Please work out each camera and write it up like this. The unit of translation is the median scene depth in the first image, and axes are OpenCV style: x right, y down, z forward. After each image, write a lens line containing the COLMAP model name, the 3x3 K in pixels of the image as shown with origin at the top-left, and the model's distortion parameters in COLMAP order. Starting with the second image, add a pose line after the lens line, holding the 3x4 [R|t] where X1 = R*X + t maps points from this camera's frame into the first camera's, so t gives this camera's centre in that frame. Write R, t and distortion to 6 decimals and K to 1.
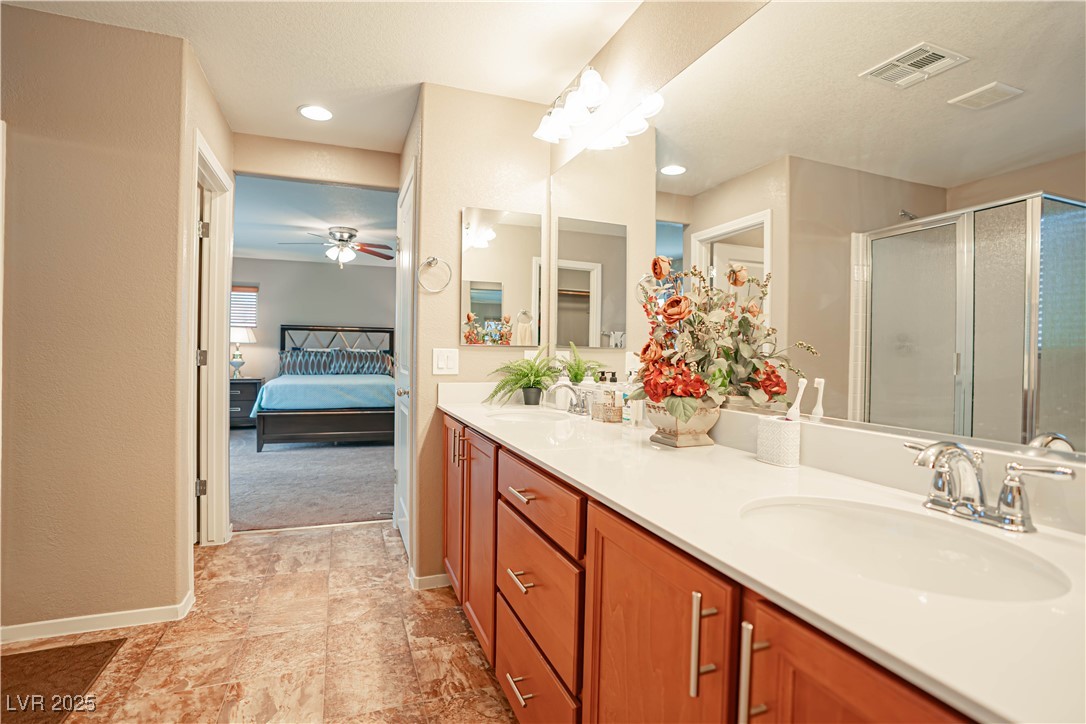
lens RADIAL K [[532.6, 0, 543.0], [0, 532.6, 362.0], [0, 0, 1]] dist [-0.074950, 0.043342]
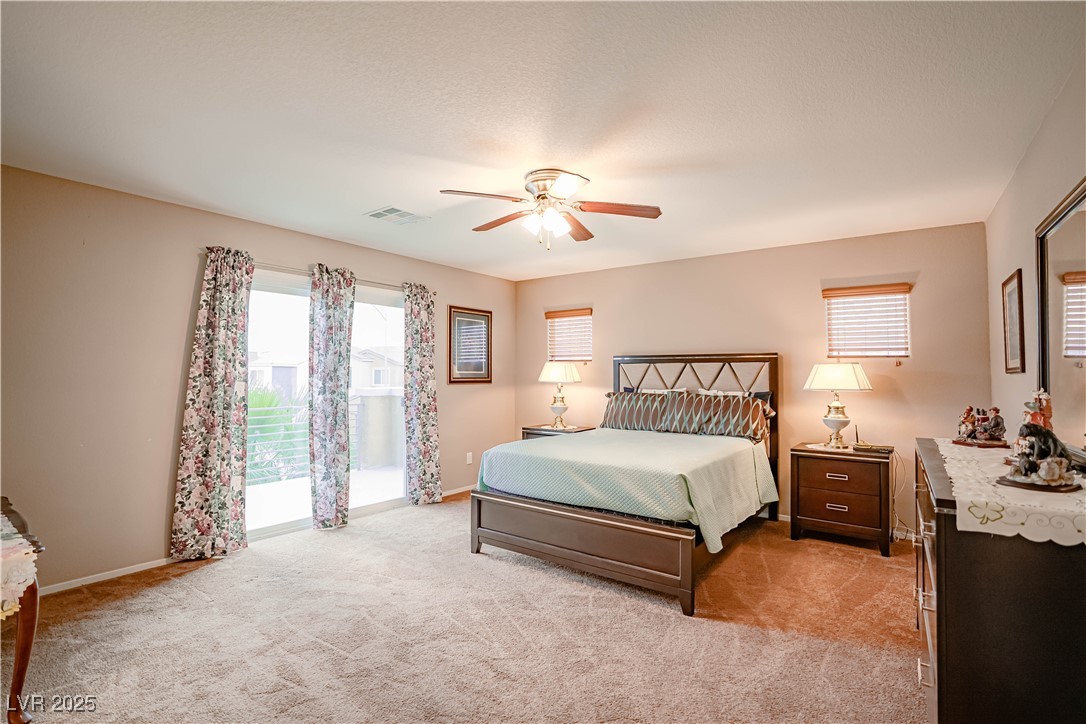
lens RADIAL K [[509.5, 0, 543.0], [0, 509.5, 362.0], [0, 0, 1]] dist [-0.001578, 0.000366]
pose [[0.561022, -0.039992, -0.826834, 0.025432], [-0.010060, 0.998429, -0.055117, -0.023567], [0.827739, 0.039240, 0.559739, 0.527187]]
